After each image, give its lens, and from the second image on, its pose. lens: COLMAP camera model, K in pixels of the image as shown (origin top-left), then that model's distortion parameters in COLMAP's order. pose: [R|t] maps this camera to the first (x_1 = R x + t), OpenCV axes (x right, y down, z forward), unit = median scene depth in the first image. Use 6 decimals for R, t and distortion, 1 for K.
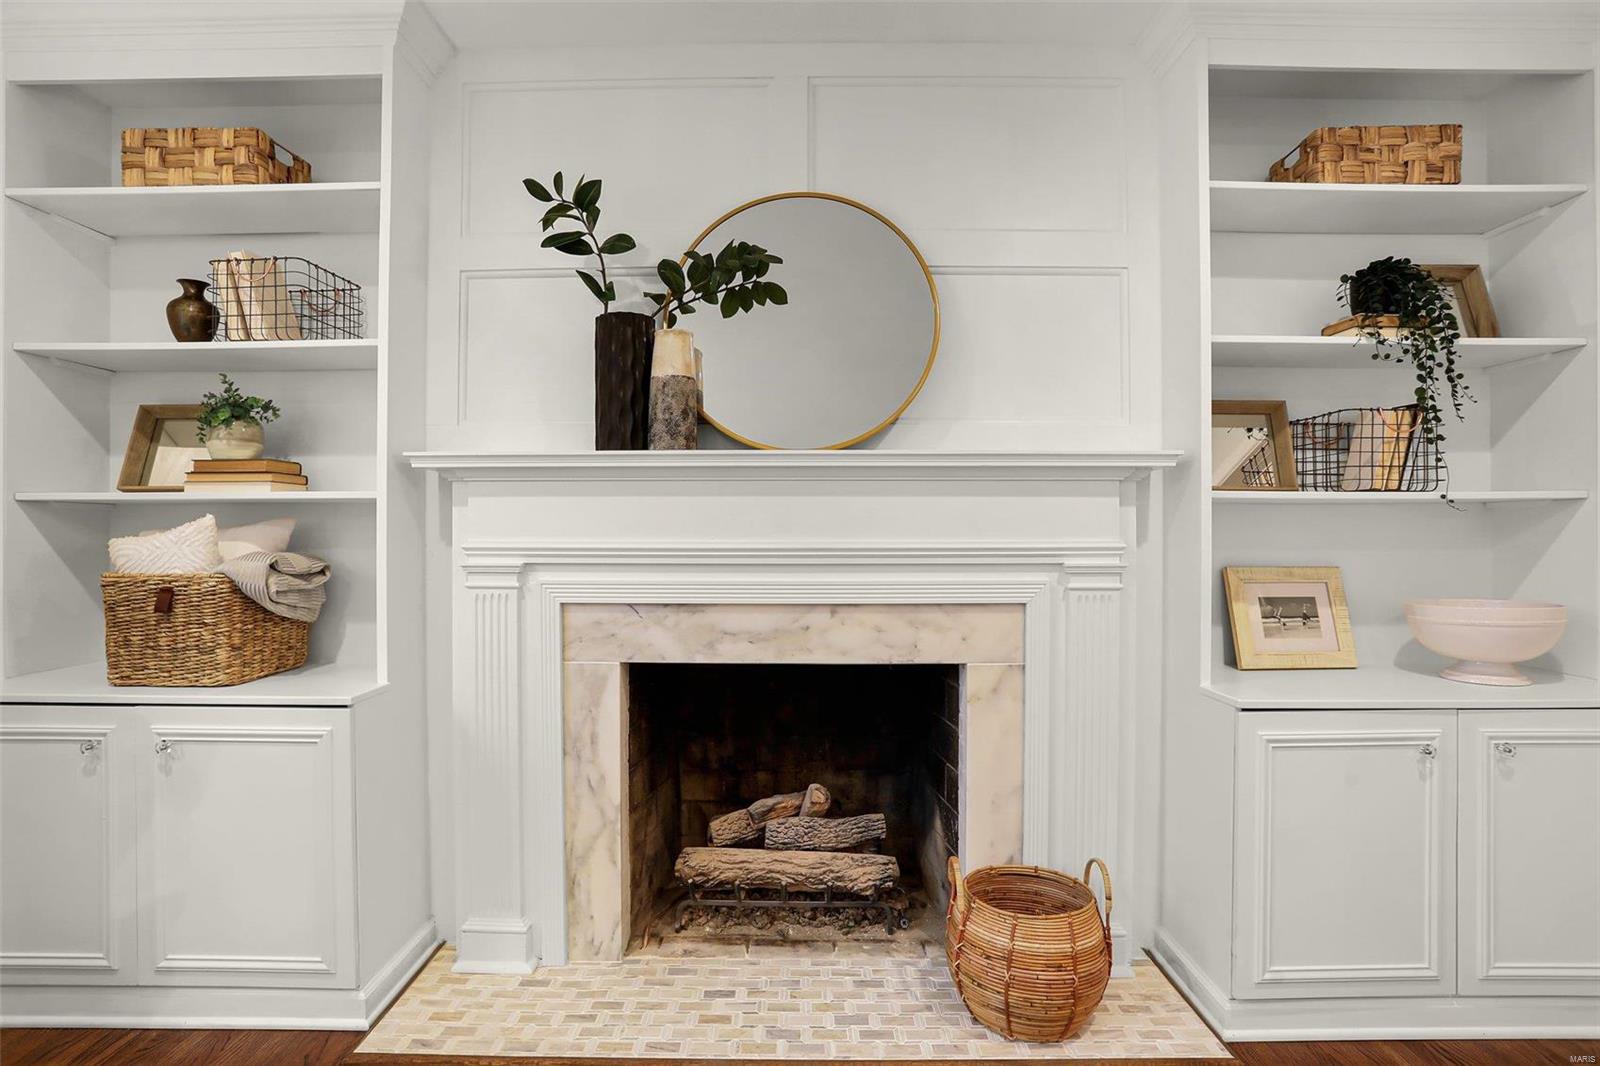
lens RADIAL K [[804.3, 0, 786.0], [0, 804.3, 531.5], [0, 0, 1]] dist [-0.066001, 0.026773]
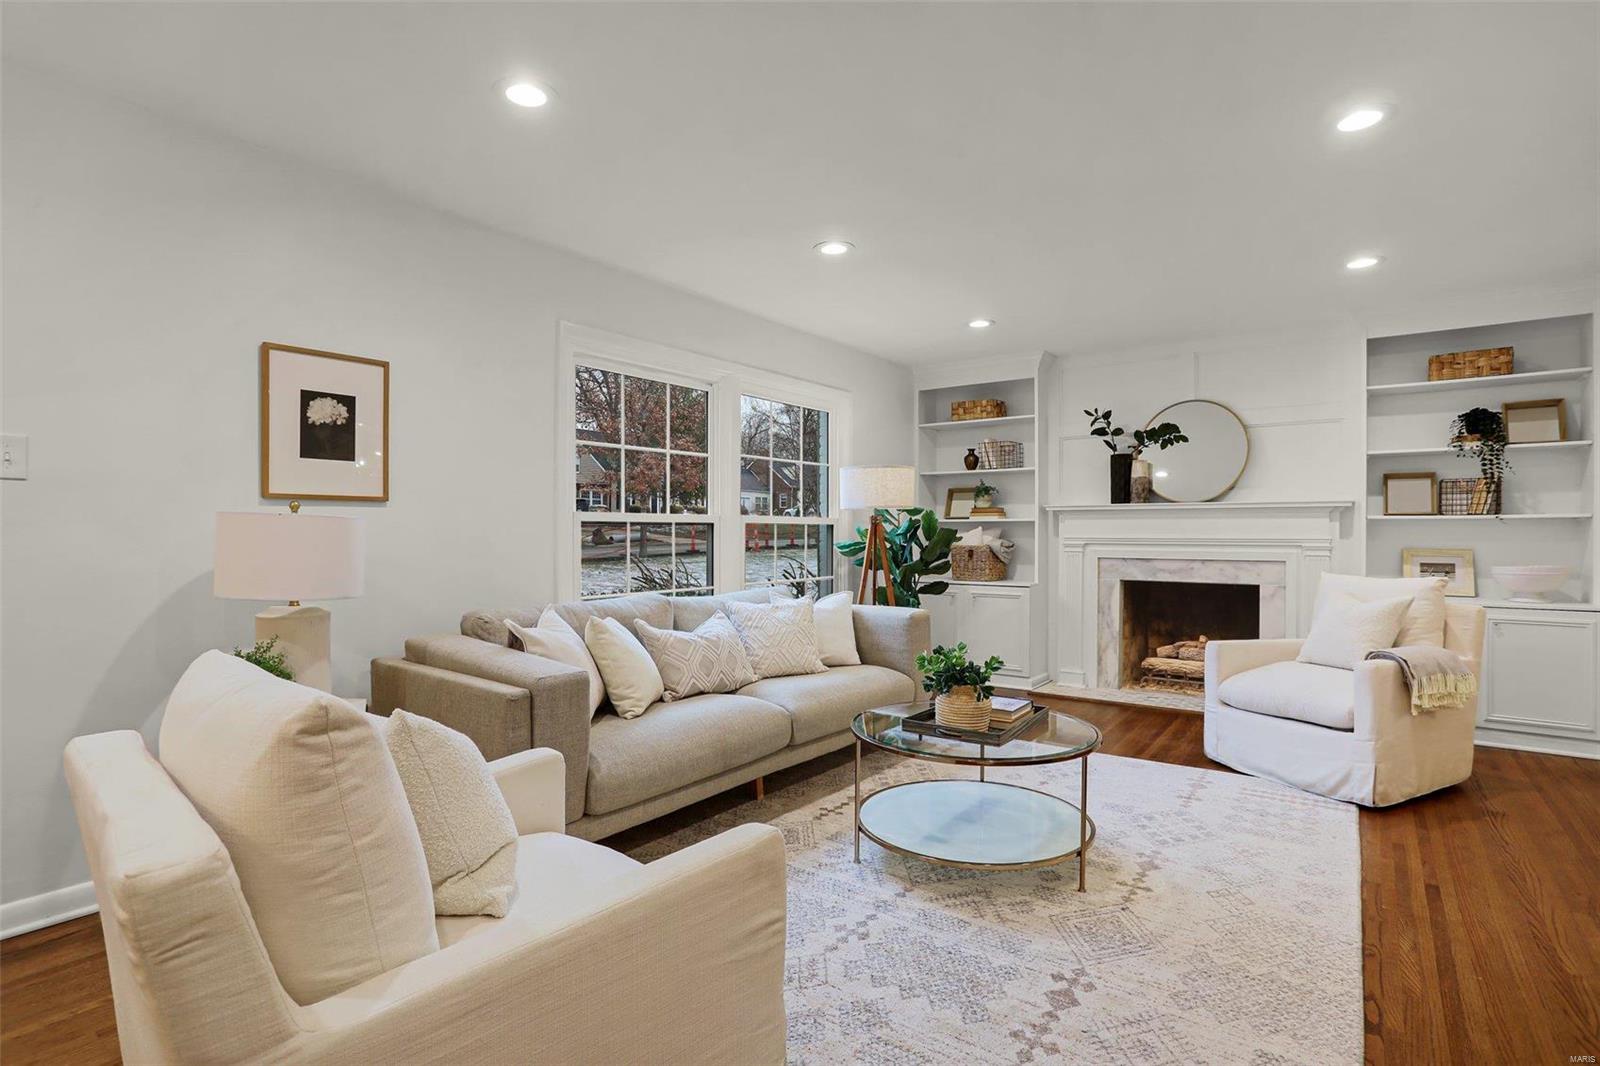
lens RADIAL K [[789.7, 0, 793.5], [0, 789.7, 534.3], [0, 0, 1]] dist [-0.074755, 0.033065]
pose [[0.805975, 0.003260, -0.591941, 0.479490], [-0.000709, 0.999989, 0.004542, -0.003910], [0.591949, -0.003241, 0.805969, -1.837553]]
